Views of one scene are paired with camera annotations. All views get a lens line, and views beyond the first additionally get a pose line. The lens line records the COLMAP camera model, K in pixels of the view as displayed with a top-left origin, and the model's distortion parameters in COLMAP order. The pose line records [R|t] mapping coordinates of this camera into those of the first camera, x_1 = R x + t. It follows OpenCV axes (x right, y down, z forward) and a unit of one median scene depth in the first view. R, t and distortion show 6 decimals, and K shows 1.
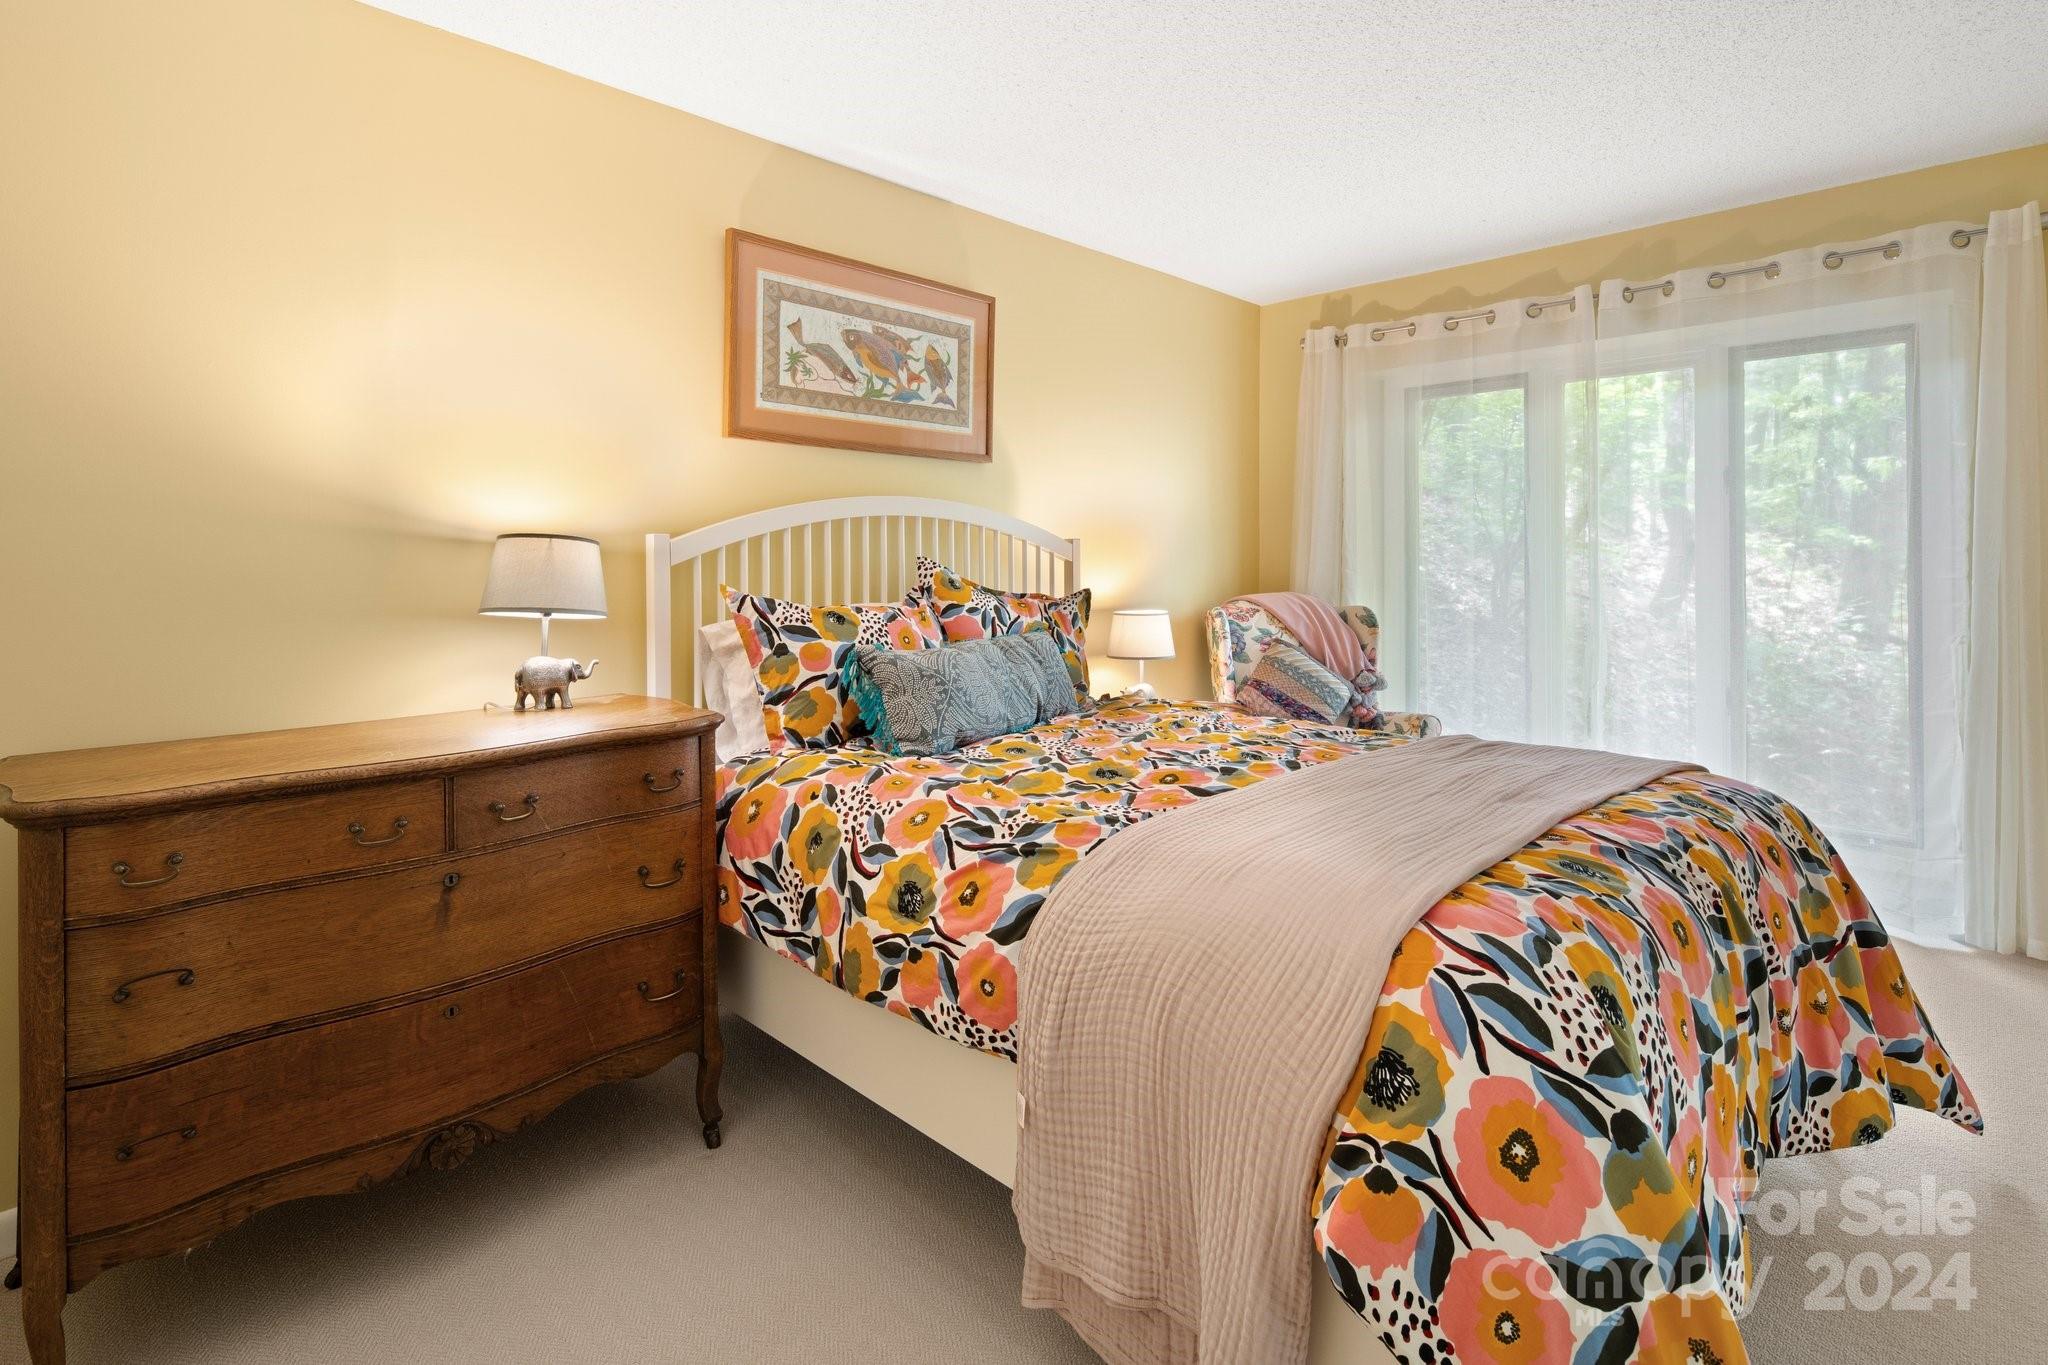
lens RADIAL K [[1017.6, 0, 1072.2], [0, 1017.6, 564.2], [0, 0, 1]] dist [0.015624, 0.000082]
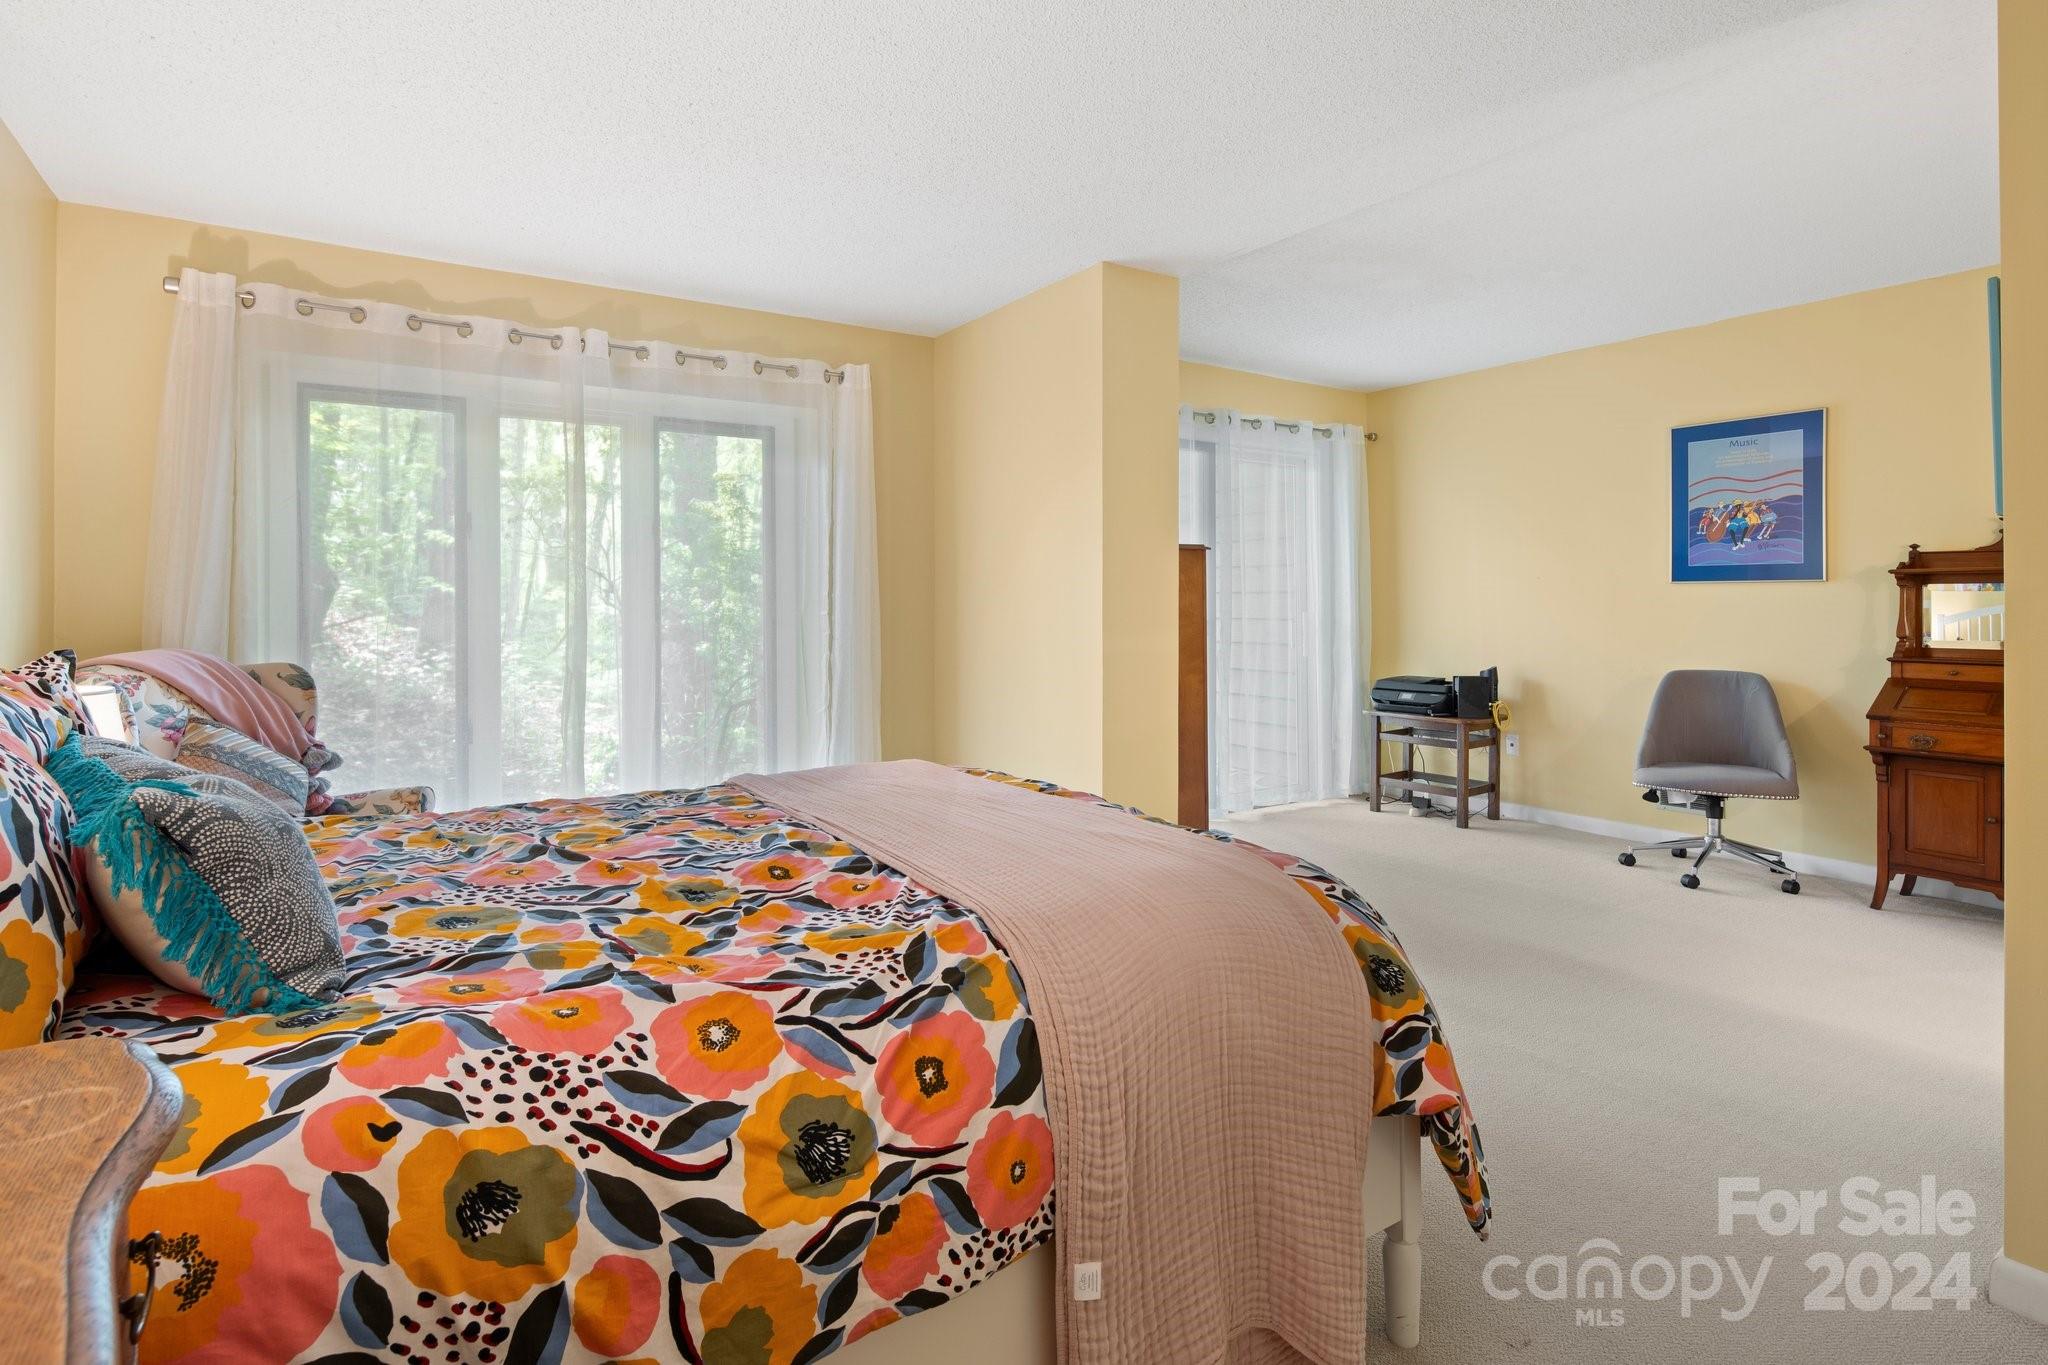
lens RADIAL K [[974.3, 0, 1019.8], [0, 974.3, 604.1], [0, 0, 1]] dist [0.001918, -0.000204]
pose [[0.247399, 0.000563, 0.968914, -0.436202], [0.006941, 0.999973, -0.002353, 0.005614], [-0.968889, 0.007308, 0.247388, 0.471916]]
